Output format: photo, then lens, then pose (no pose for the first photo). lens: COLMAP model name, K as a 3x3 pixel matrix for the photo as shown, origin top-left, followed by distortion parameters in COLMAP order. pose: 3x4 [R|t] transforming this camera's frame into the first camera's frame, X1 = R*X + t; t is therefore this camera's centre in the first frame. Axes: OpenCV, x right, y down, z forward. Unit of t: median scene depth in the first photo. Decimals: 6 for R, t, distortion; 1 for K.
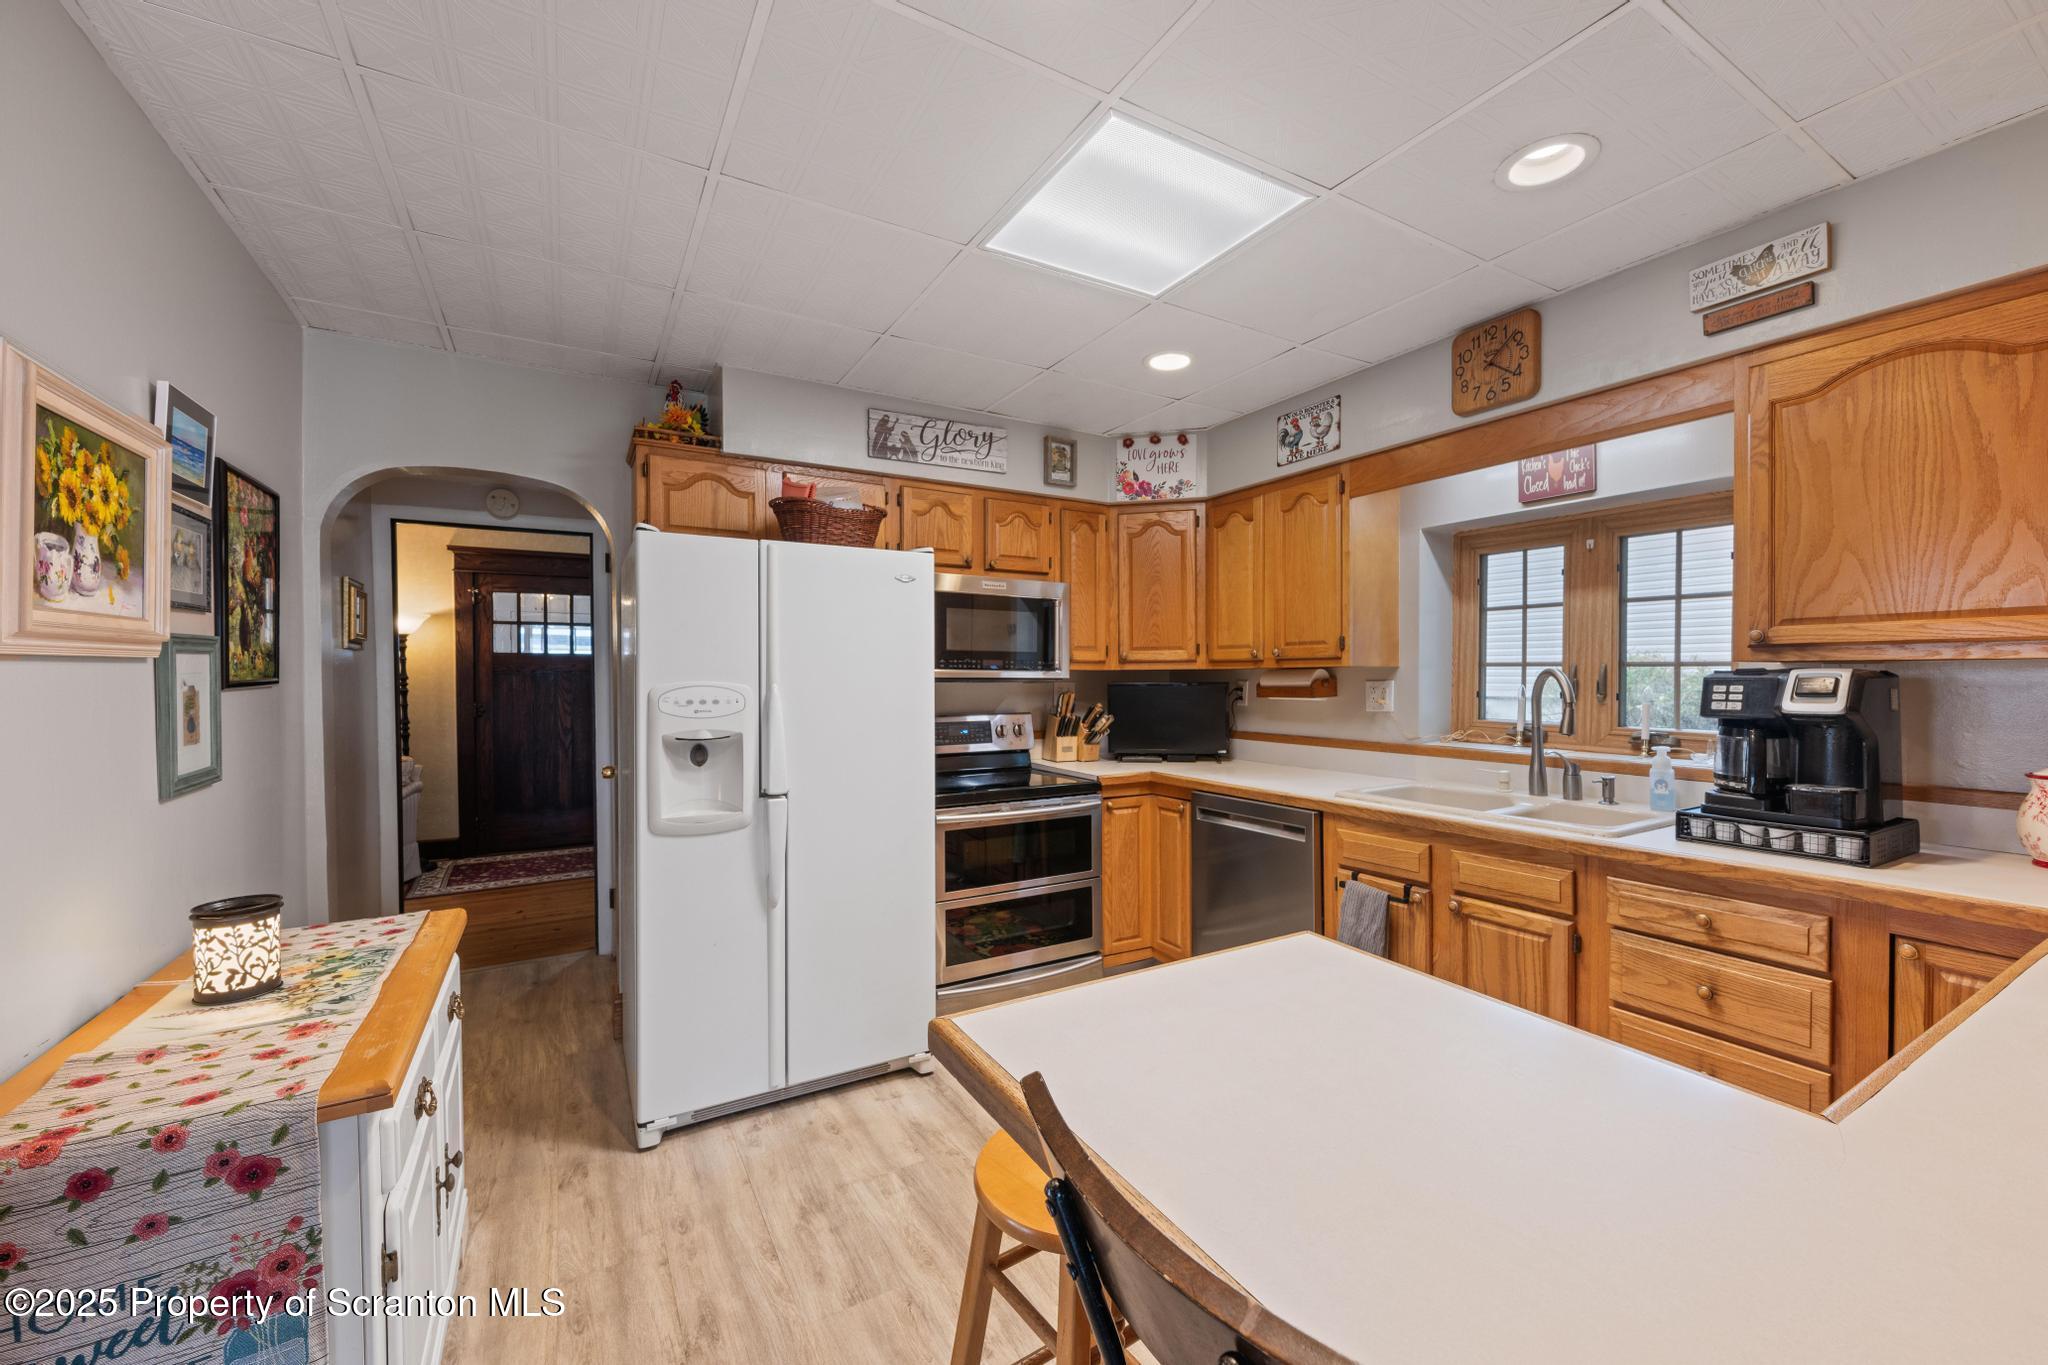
lens RADIAL K [[794.4, 0, 1030.5], [0, 794.4, 682.6], [0, 0, 1]] dist [-0.001948, -0.000750]
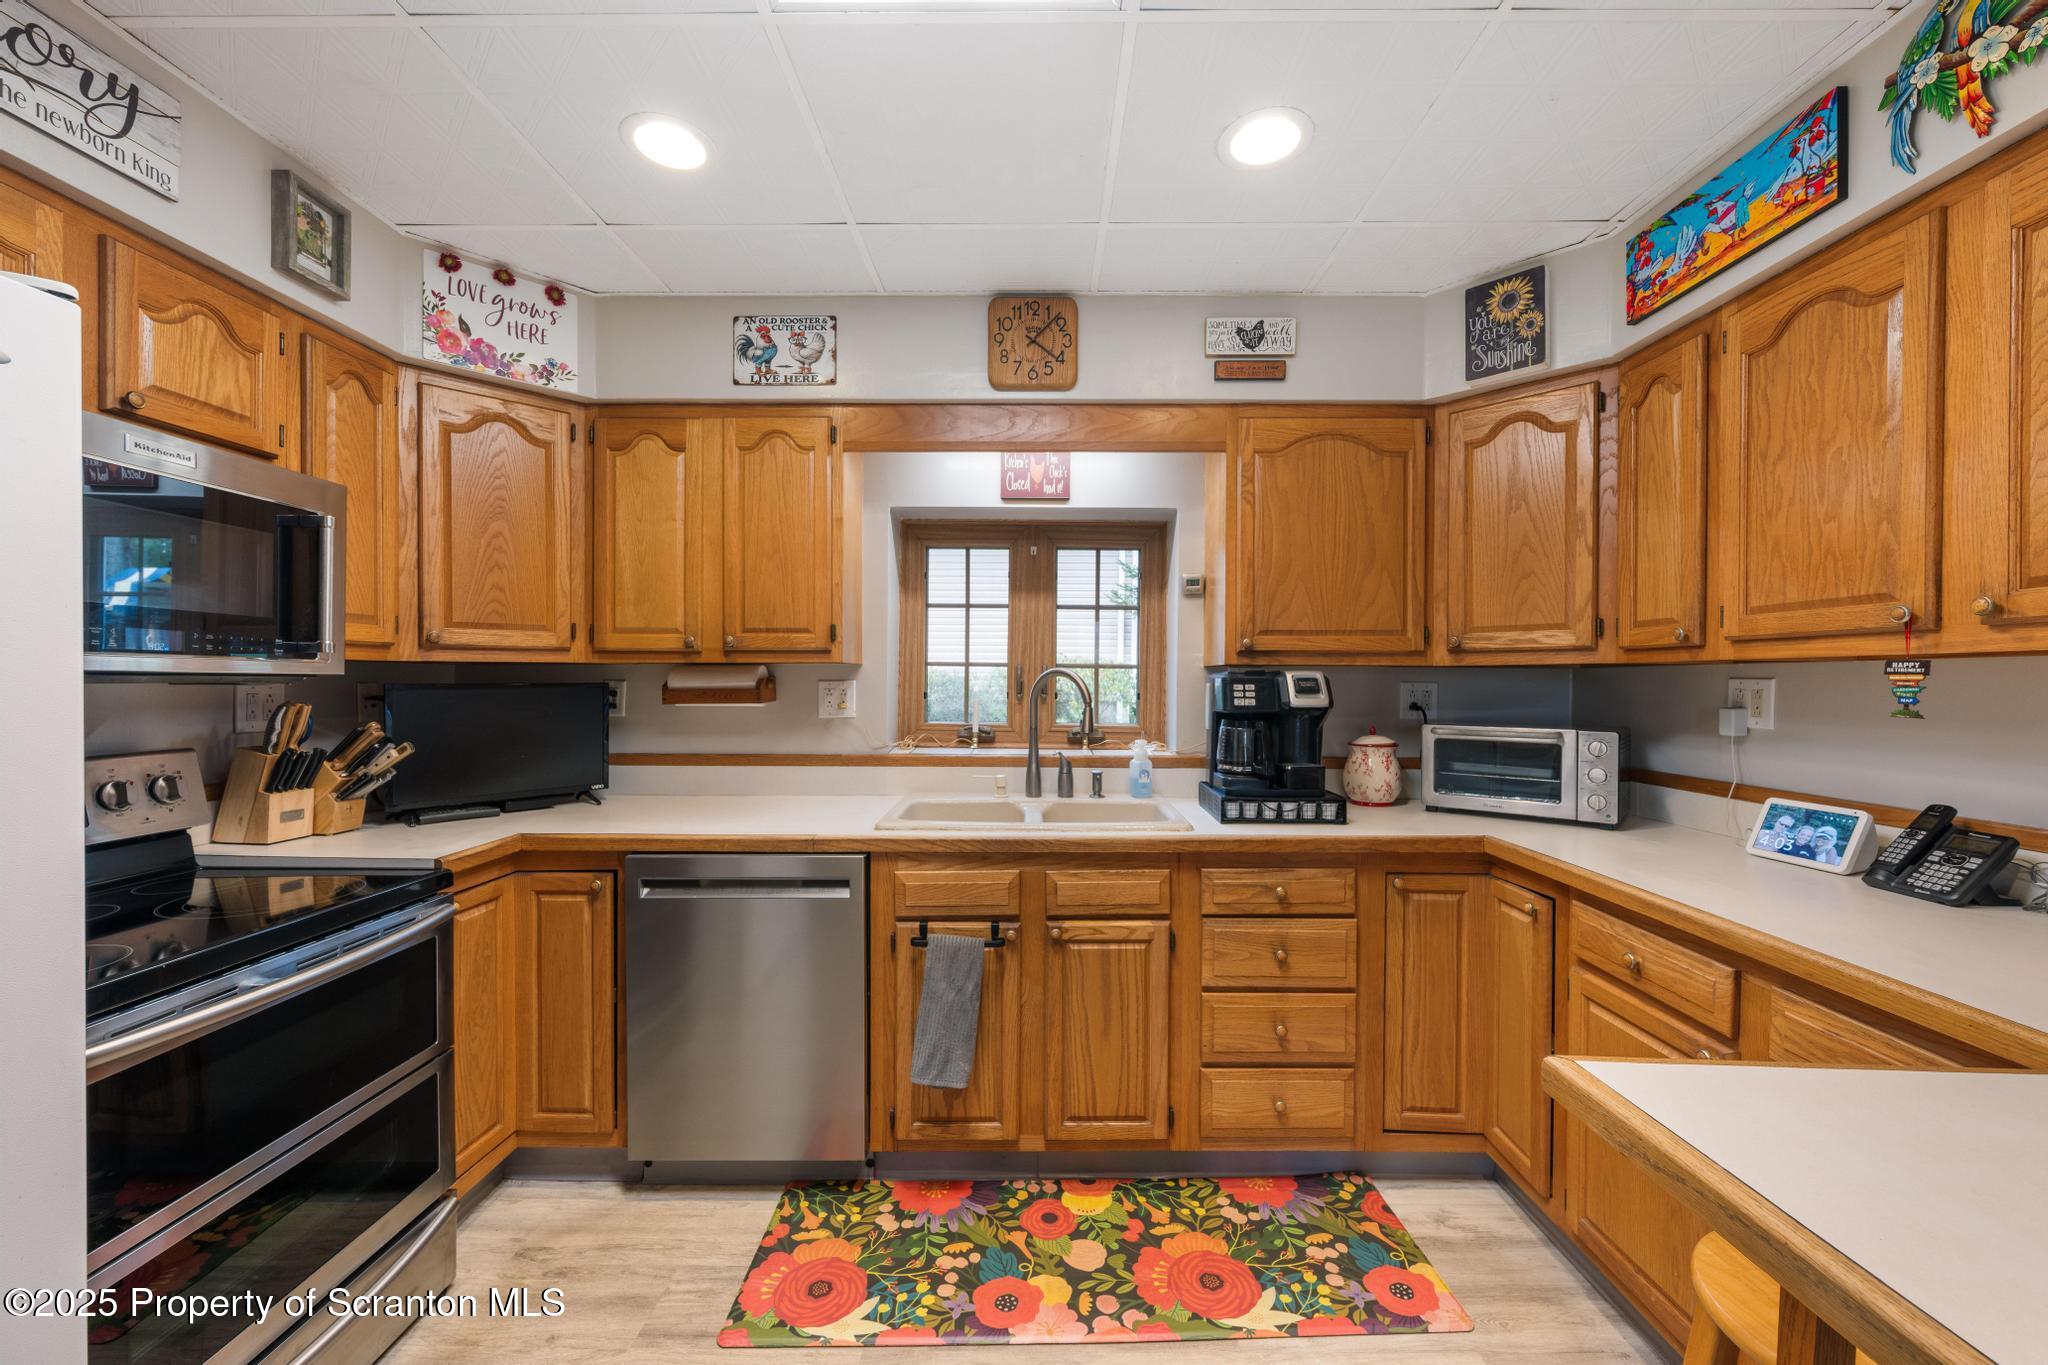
lens RADIAL K [[794.4, 0, 1028.3], [0, 794.4, 682.9], [0, 0, 1]] dist [-0.001948, -0.000750]
pose [[0.515906, 0.000846, 0.856645, -0.182177], [0.002229, 0.999995, -0.002330, 0.002186], [-0.856642, 0.003112, 0.515901, 0.428645]]
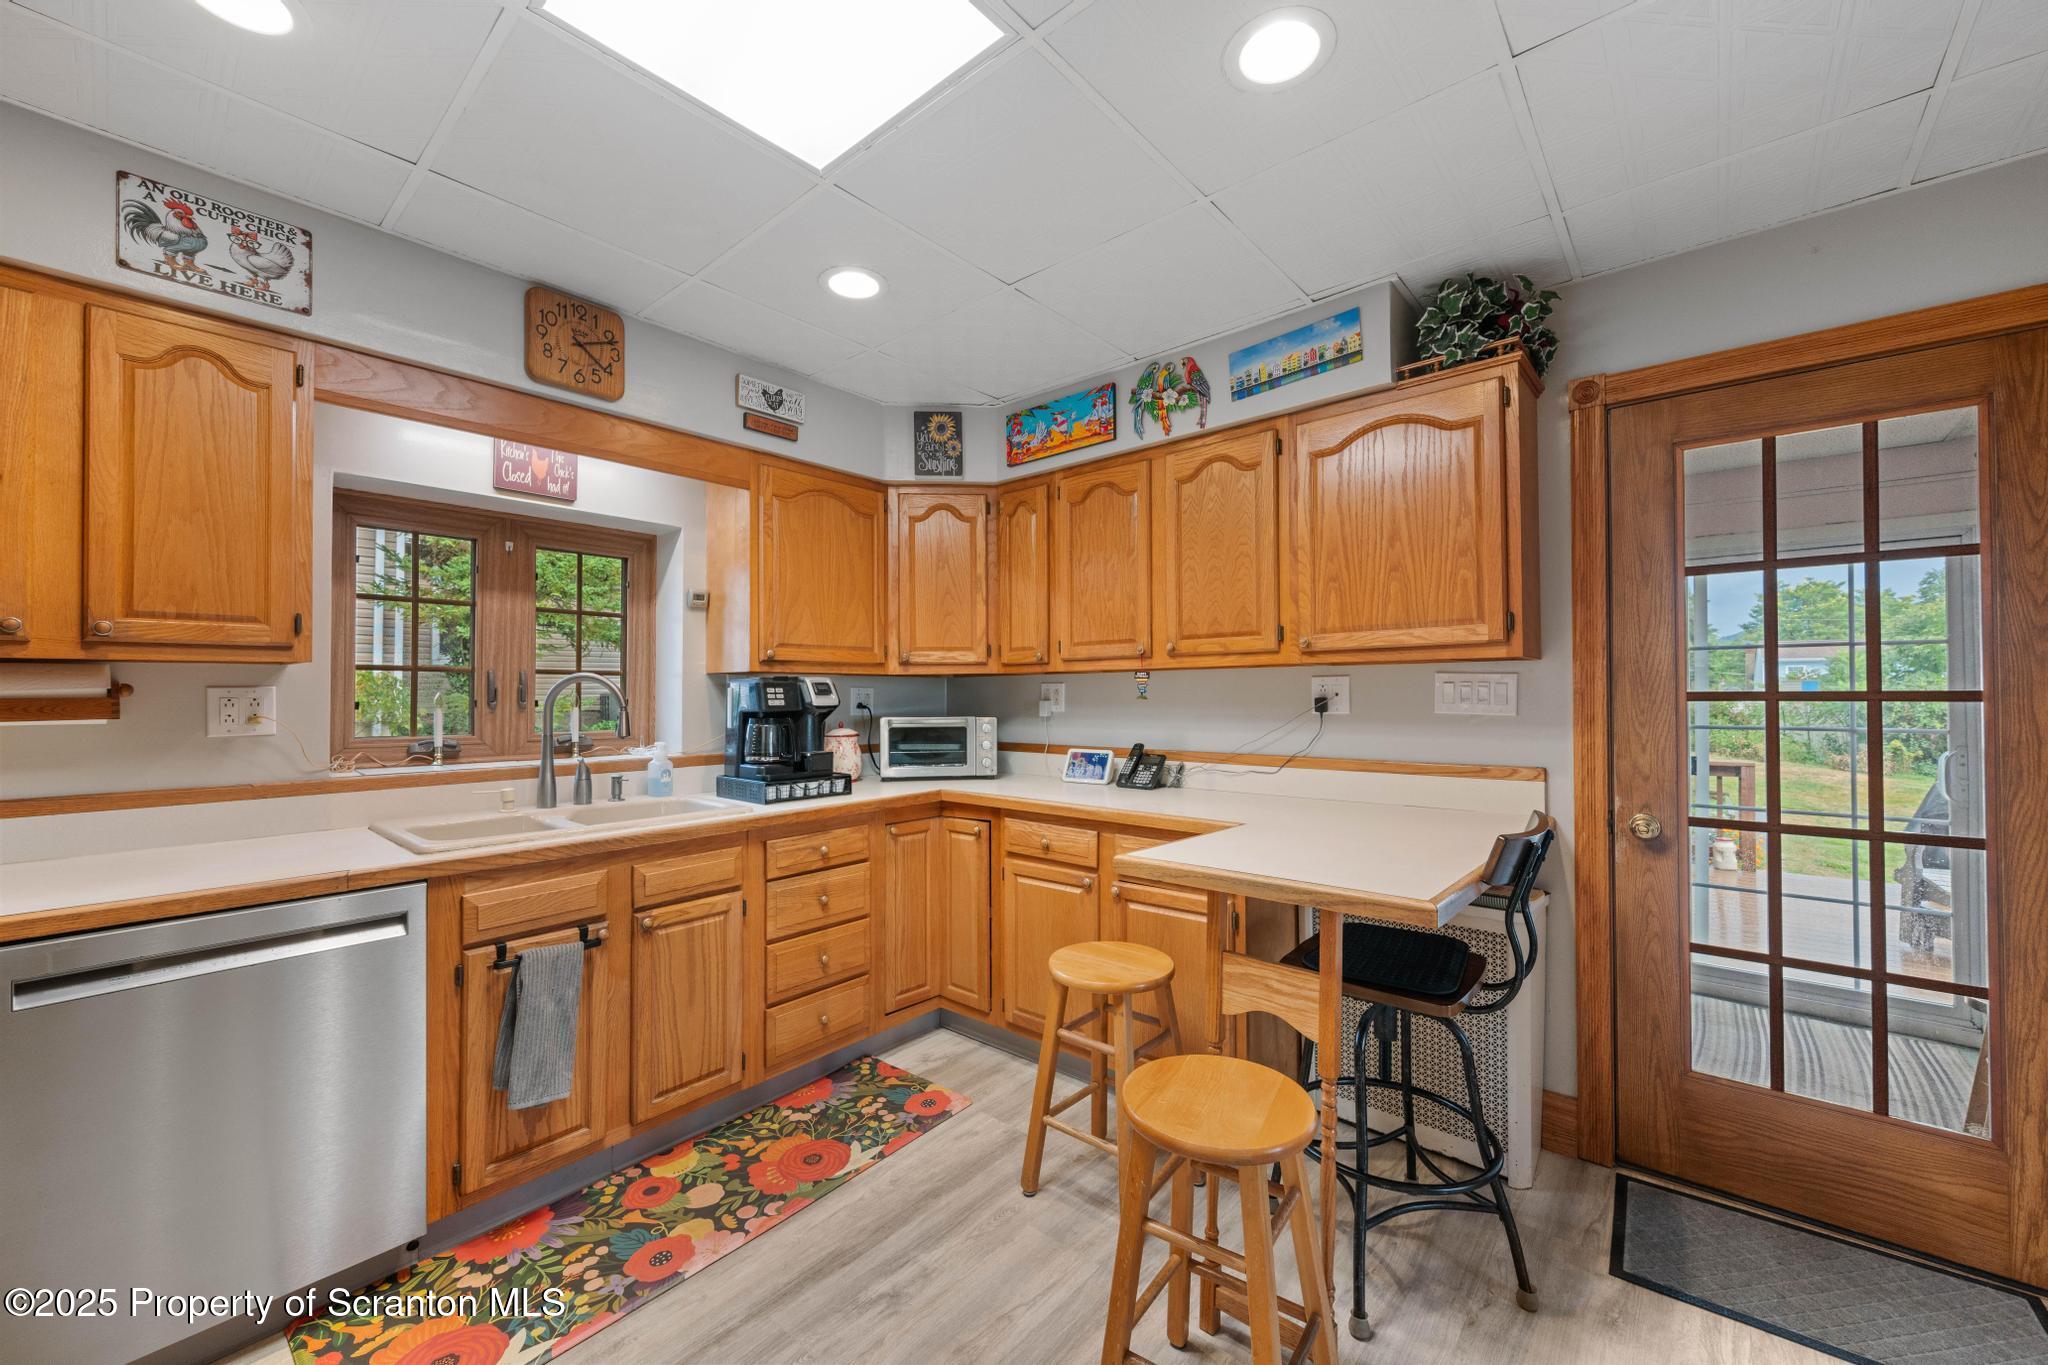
lens RADIAL K [[794.4, 0, 1028.3], [0, 794.4, 682.4], [0, 0, 1]] dist [-0.001948, -0.000750]
pose [[-0.323842, 0.017250, 0.945954, -0.380464], [0.014587, 0.999806, -0.013238, 0.012133], [-0.945999, 0.009512, -0.324031, 0.660600]]
